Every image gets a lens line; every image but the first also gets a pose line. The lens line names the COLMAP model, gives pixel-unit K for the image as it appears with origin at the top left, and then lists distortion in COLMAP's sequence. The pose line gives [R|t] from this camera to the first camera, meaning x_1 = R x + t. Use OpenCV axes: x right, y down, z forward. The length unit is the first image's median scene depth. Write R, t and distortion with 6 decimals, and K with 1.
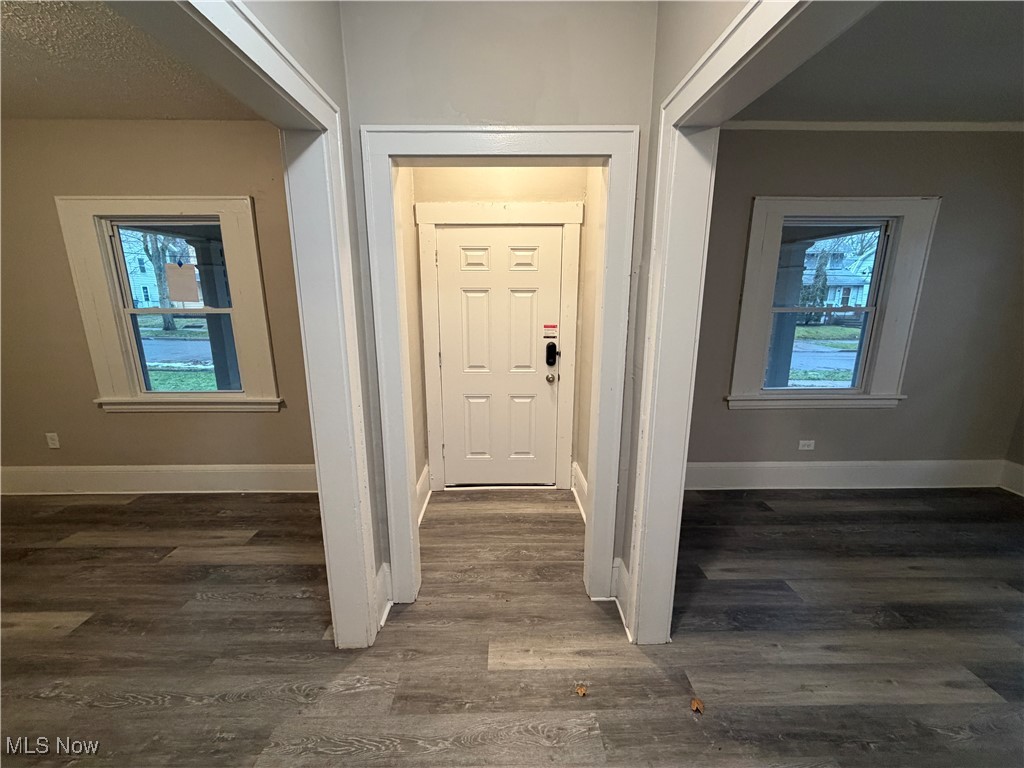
lens RADIAL K [[406.1, 0, 512.8], [0, 406.1, 385.8], [0, 0, 1]] dist [-0.000983, 0.000180]
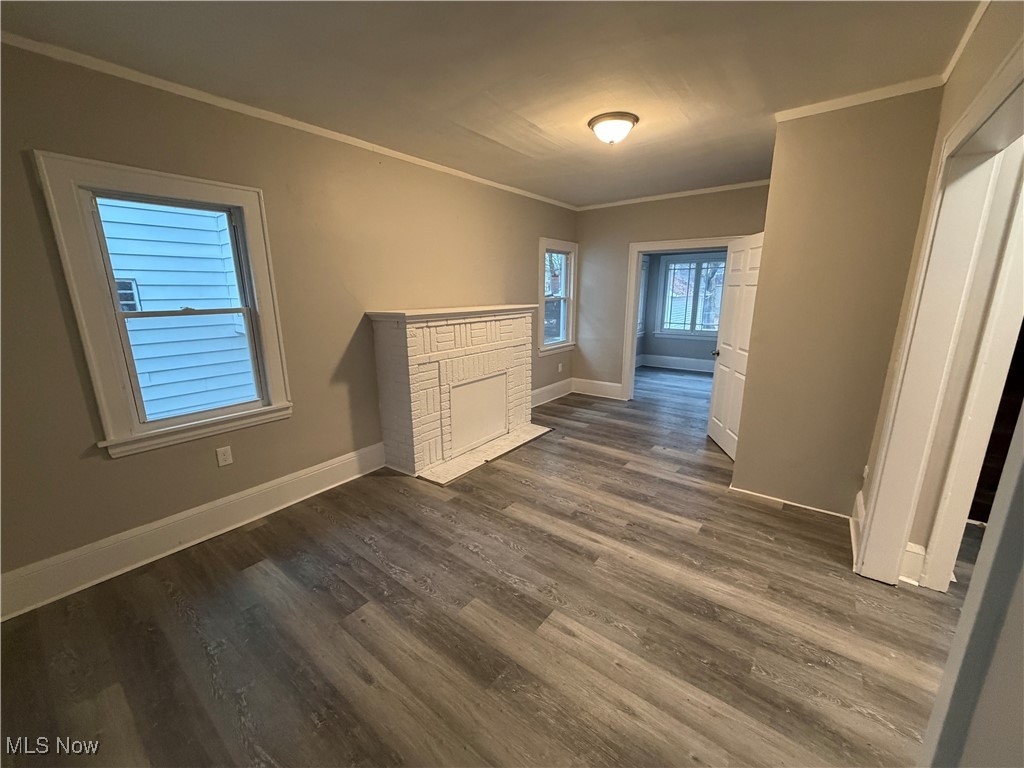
lens RADIAL K [[406.1, 0, 512.8], [0, 406.1, 385.8], [0, 0, 1]] dist [-0.000983, 0.000180]
pose [[-0.779848, -0.135309, 0.611169, 0.342412], [0.148876, 0.908251, 0.391046, -0.201070], [-0.608007, 0.395945, -0.688153, 0.899817]]
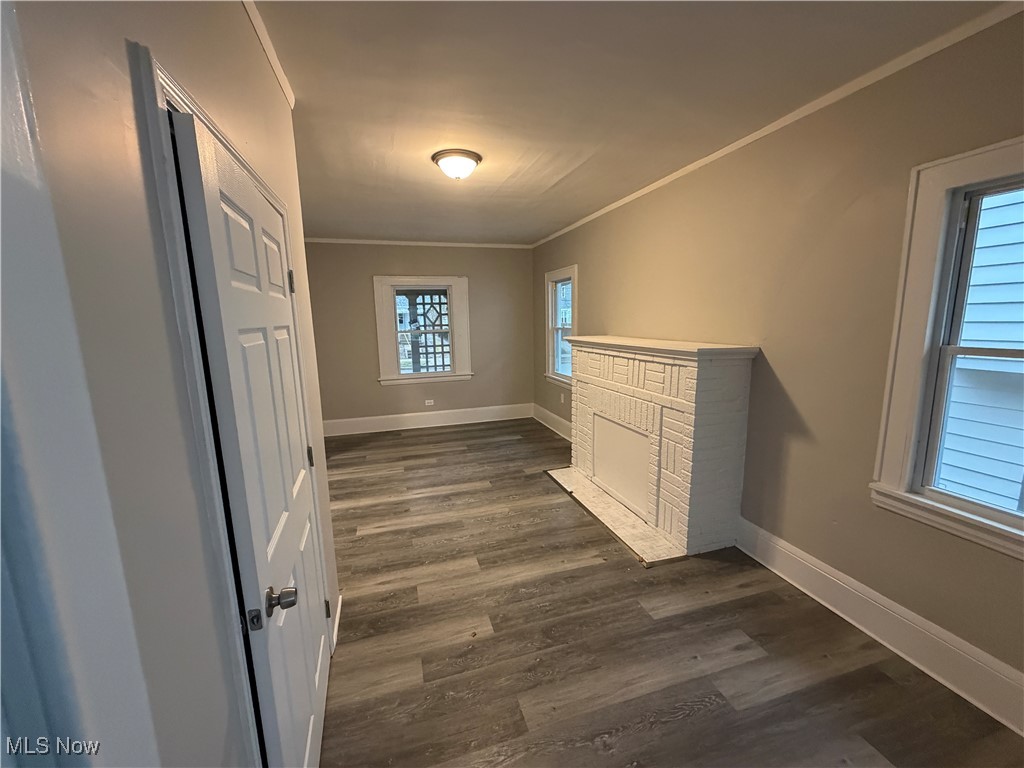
lens RADIAL K [[406.1, 0, 512.8], [0, 406.1, 385.8], [0, 0, 1]] dist [-0.000983, 0.000180]
pose [[0.961155, -0.060211, 0.269362, 0.654759], [0.077037, 0.995654, -0.052327, 0.217483], [-0.265041, 0.071045, 0.961616, -1.000729]]
